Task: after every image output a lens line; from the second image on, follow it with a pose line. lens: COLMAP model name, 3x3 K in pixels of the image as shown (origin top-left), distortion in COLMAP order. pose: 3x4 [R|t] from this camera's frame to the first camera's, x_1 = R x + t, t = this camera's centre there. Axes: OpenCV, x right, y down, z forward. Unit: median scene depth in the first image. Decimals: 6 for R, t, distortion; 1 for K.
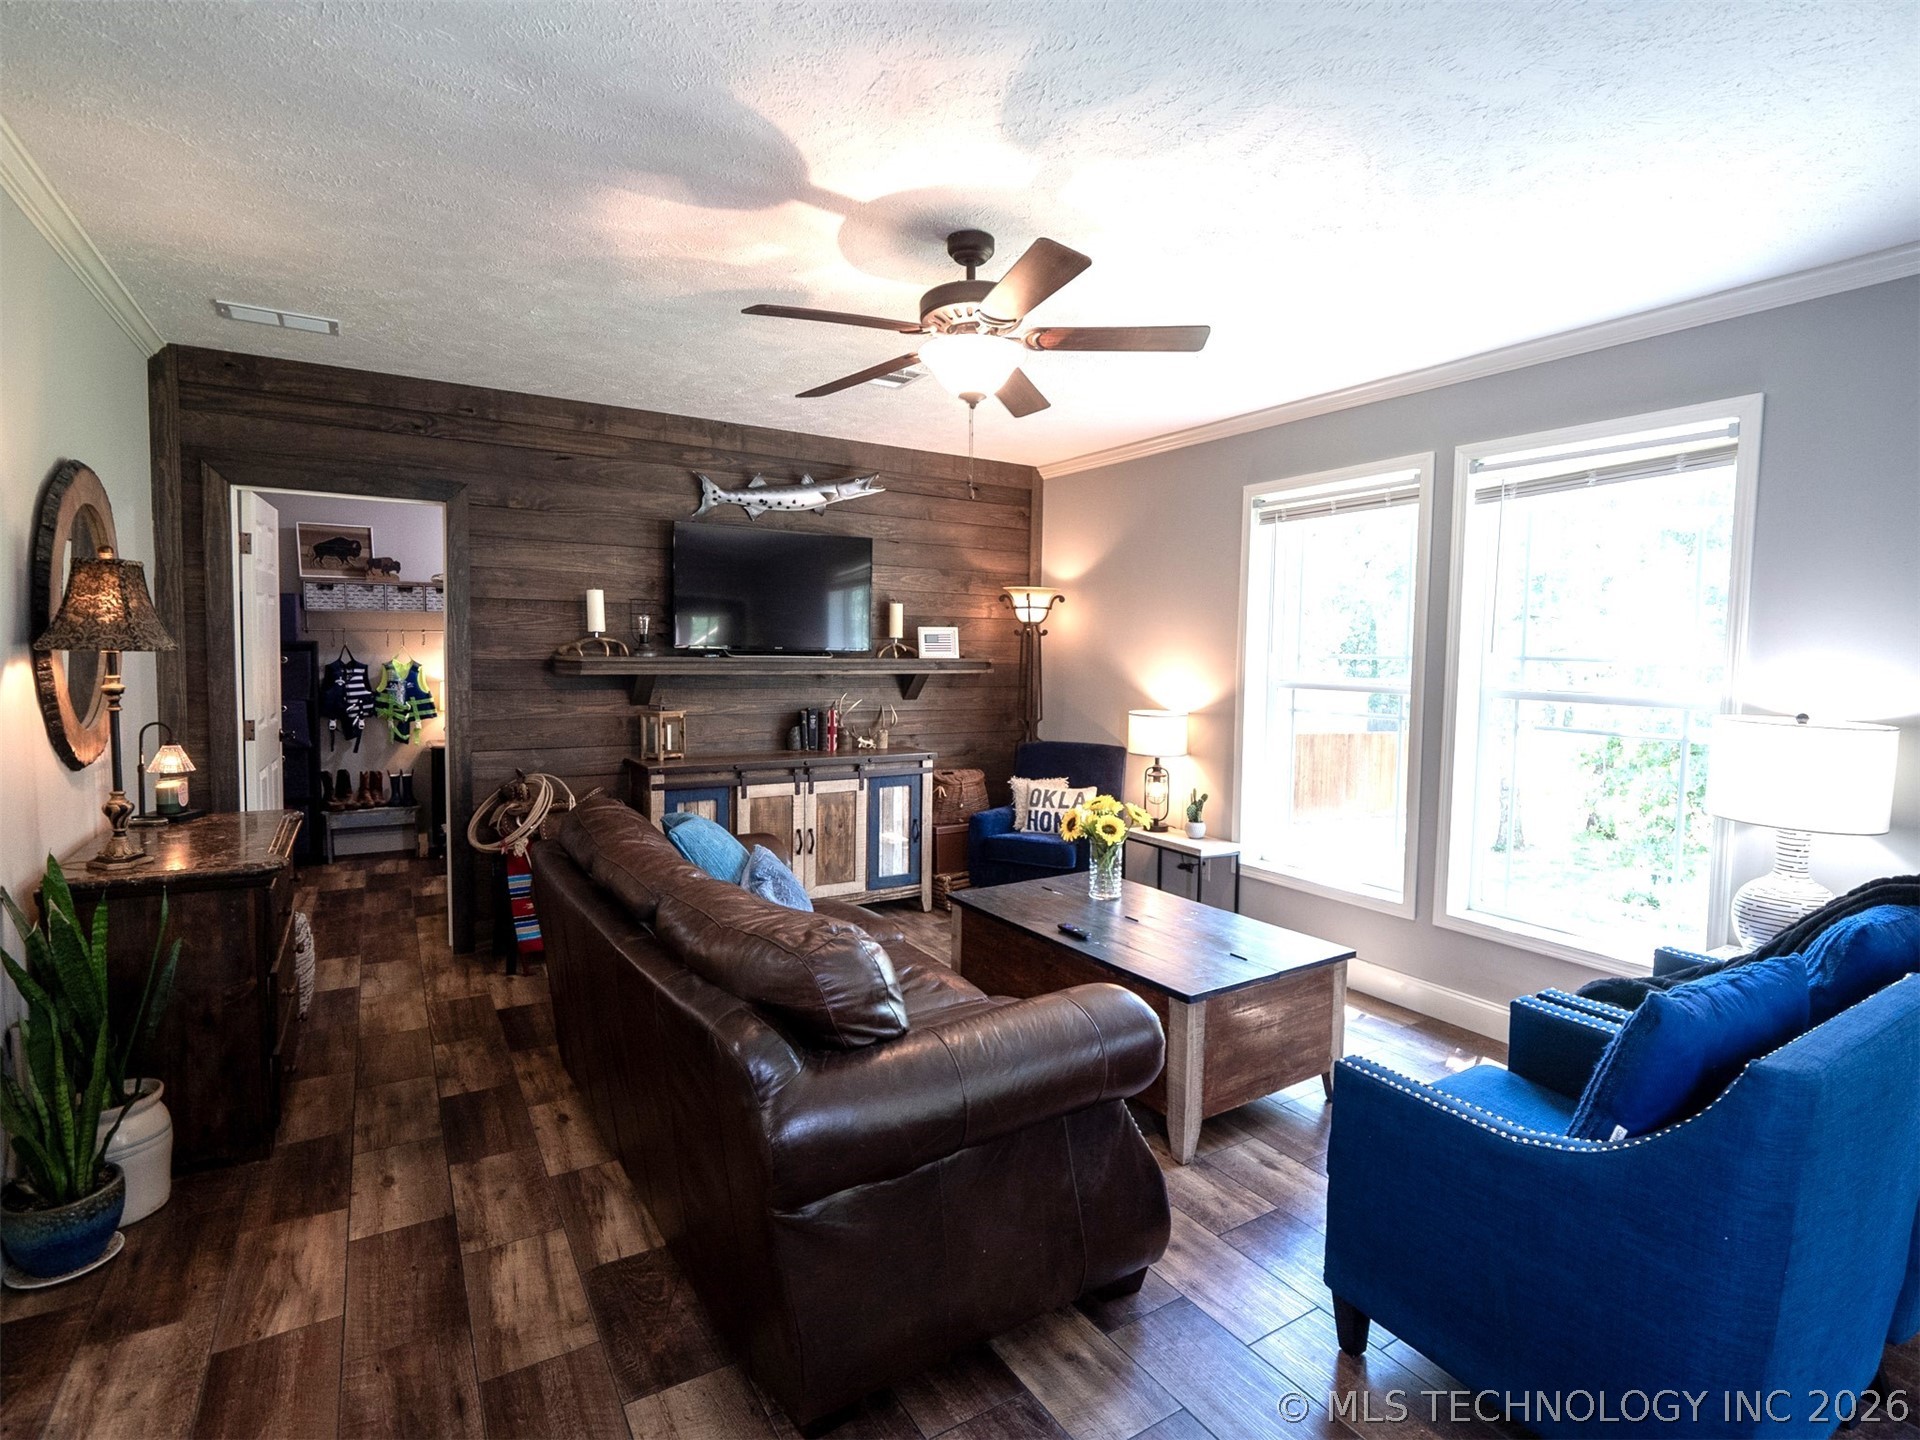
lens RADIAL K [[942.6, 0, 983.5], [0, 942.6, 702.3], [0, 0, 1]] dist [-0.012545, 0.000099]
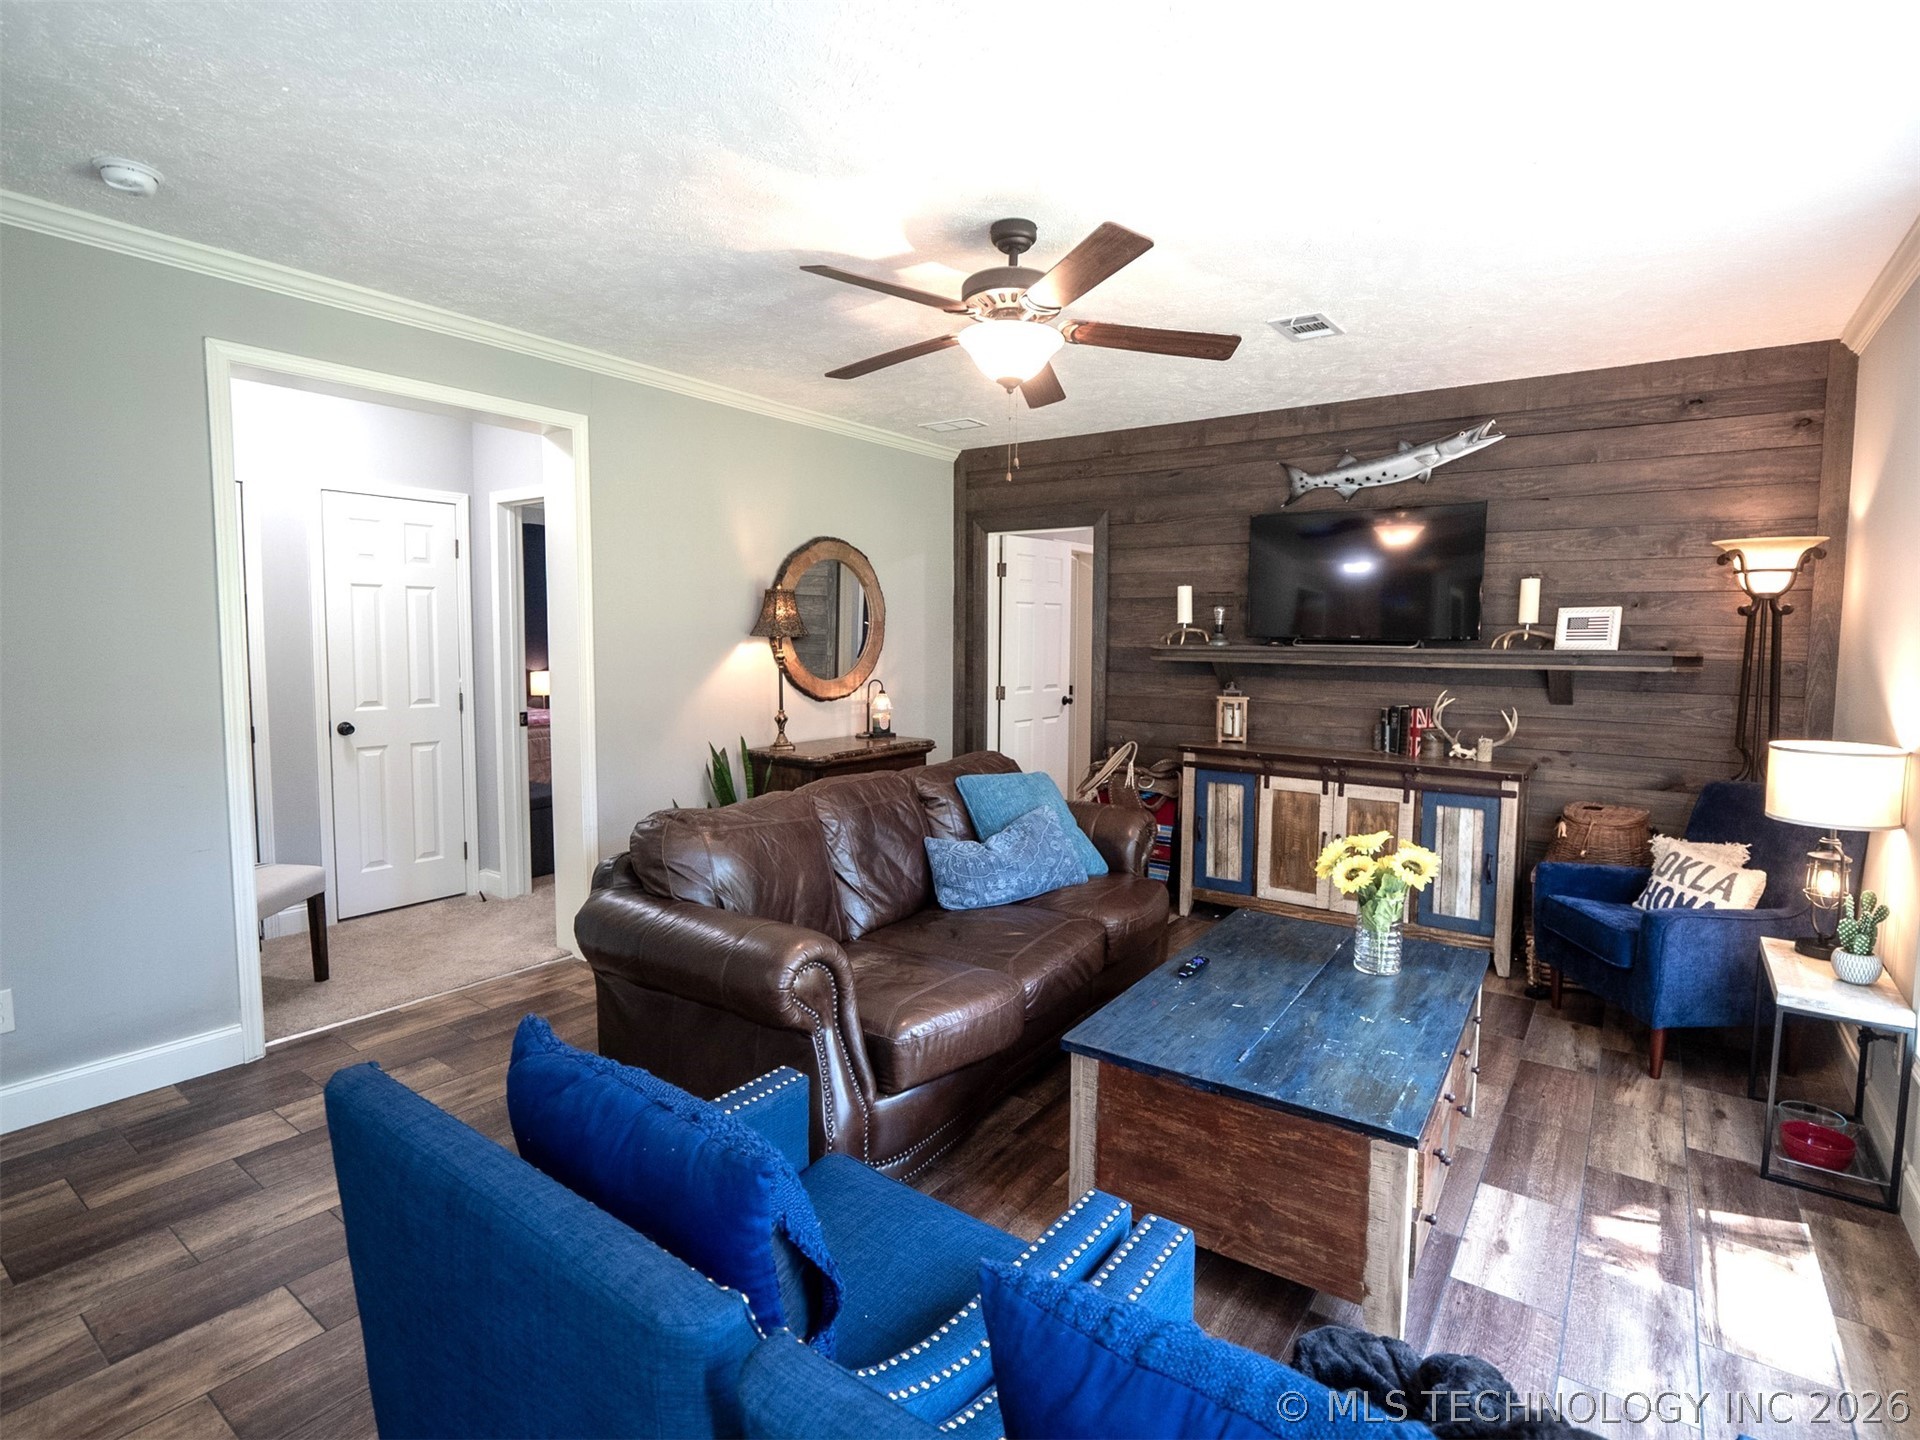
lens RADIAL K [[937.0, 0, 996.4], [0, 937.0, 705.1], [0, 0, 1]] dist [-0.027696, 0.000222]
pose [[0.368527, 0.055992, -0.927929, 0.528743], [-0.055402, 0.997733, 0.038201, -0.006683], [0.927965, 0.037331, 0.370794, 0.356832]]
